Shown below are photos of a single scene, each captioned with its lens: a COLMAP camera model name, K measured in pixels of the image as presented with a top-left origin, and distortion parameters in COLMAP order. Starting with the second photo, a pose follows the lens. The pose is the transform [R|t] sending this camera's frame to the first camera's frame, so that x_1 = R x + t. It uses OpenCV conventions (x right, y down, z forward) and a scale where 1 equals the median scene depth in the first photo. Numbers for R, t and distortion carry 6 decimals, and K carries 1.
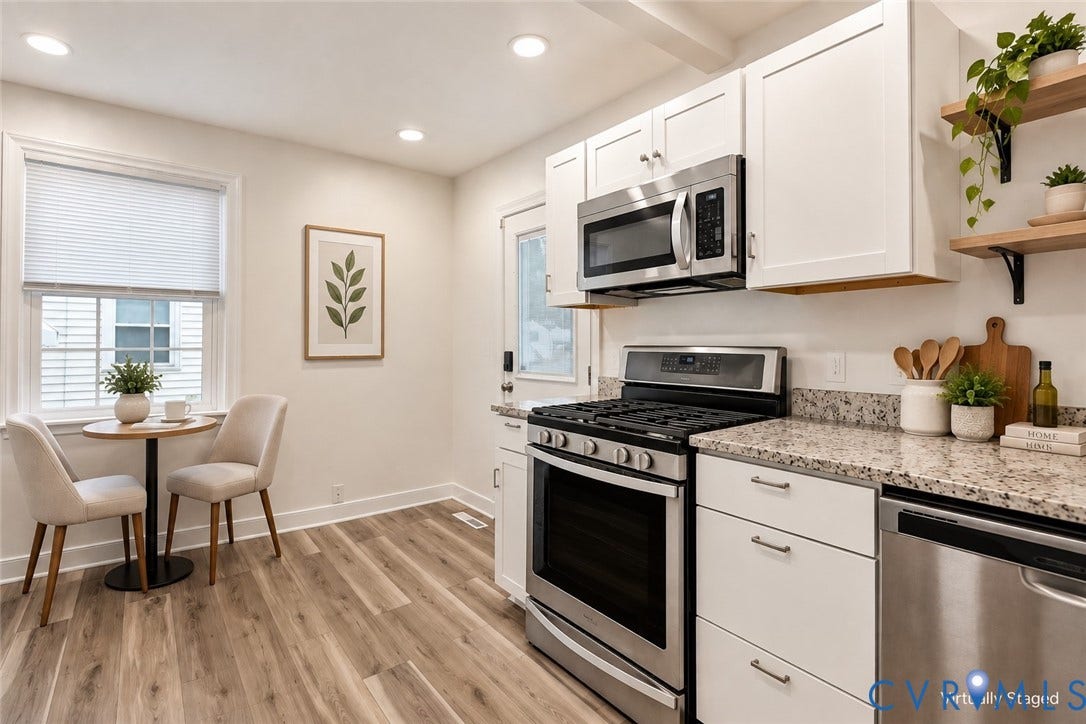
lens RADIAL K [[516.4, 0, 542.7], [0, 516.4, 337.4], [0, 0, 1]] dist [0.000884, -0.000109]
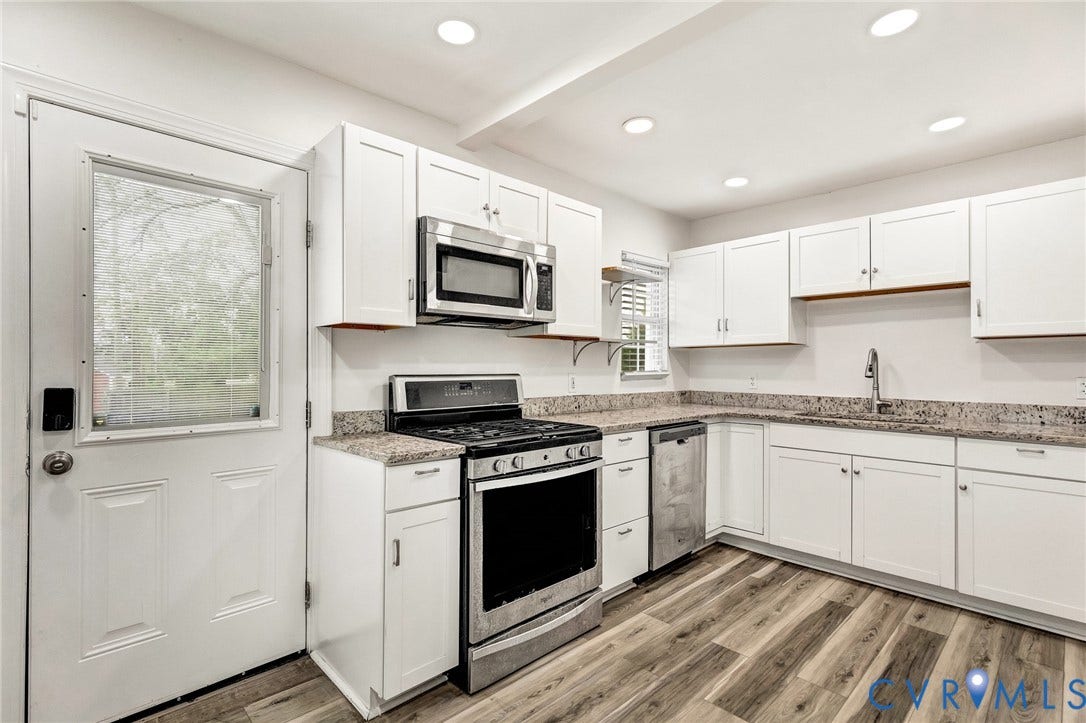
lens RADIAL K [[528.2, 0, 547.7], [0, 528.2, 374.2], [0, 0, 1]] dist [0.008347, -0.000513]
pose [[-0.116251, -0.007835, 0.993189, -0.909809], [-0.005713, 0.999958, 0.007220, 0.011371], [-0.993203, -0.004835, -0.116291, 0.922395]]
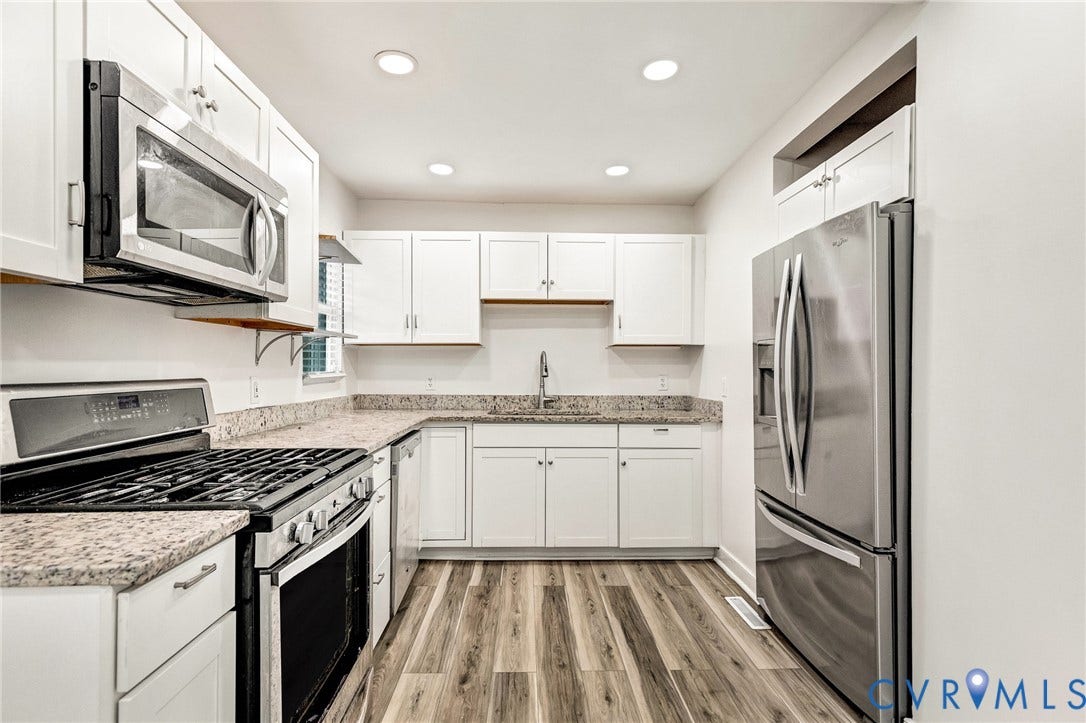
lens RADIAL K [[528.2, 0, 547.7], [0, 528.2, 374.2], [0, 0, 1]] dist [0.008347, -0.000513]
pose [[-0.815940, -0.003865, 0.578124, -0.520375], [-0.001234, 0.999987, 0.004945, 0.009313], [-0.578136, 0.003322, -0.815934, 1.199160]]
